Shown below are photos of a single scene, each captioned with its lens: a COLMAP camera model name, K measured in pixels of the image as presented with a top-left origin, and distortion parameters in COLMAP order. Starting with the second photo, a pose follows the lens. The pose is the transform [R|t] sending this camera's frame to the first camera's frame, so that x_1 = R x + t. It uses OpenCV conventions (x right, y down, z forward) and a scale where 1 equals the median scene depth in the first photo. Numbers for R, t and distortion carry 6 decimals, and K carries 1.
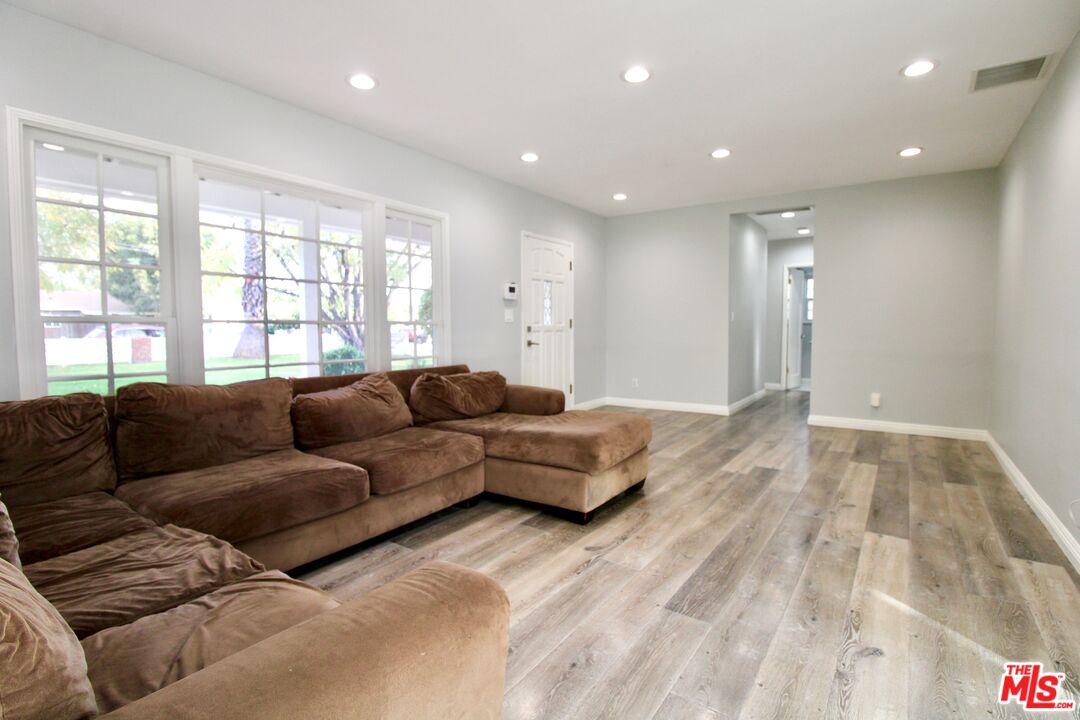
lens RADIAL K [[523.4, 0, 540.0], [0, 523.4, 360.0], [0, 0, 1]] dist [-0.000803, -0.012348]
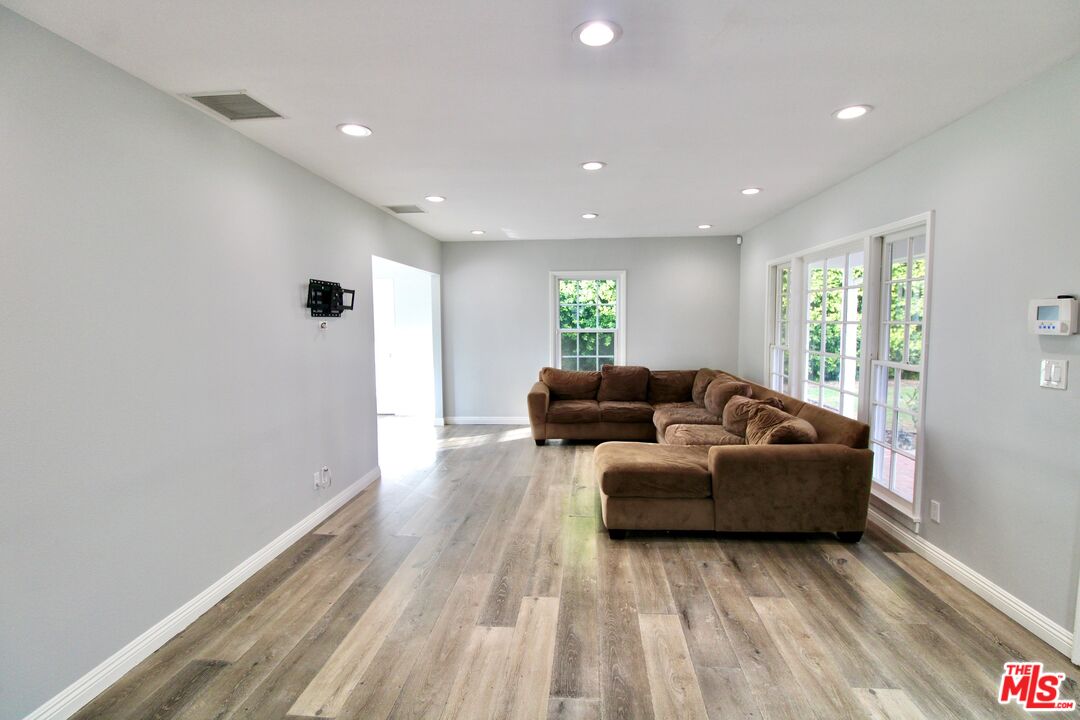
lens RADIAL K [[523.4, 0, 540.0], [0, 523.4, 360.0], [0, 0, 1]] dist [-0.000803, -0.012348]
pose [[-0.869960, 0.049101, -0.490671, 1.001175], [-0.018858, 0.990990, 0.132603, -0.282193], [0.492761, 0.124612, -0.861196, 2.238029]]
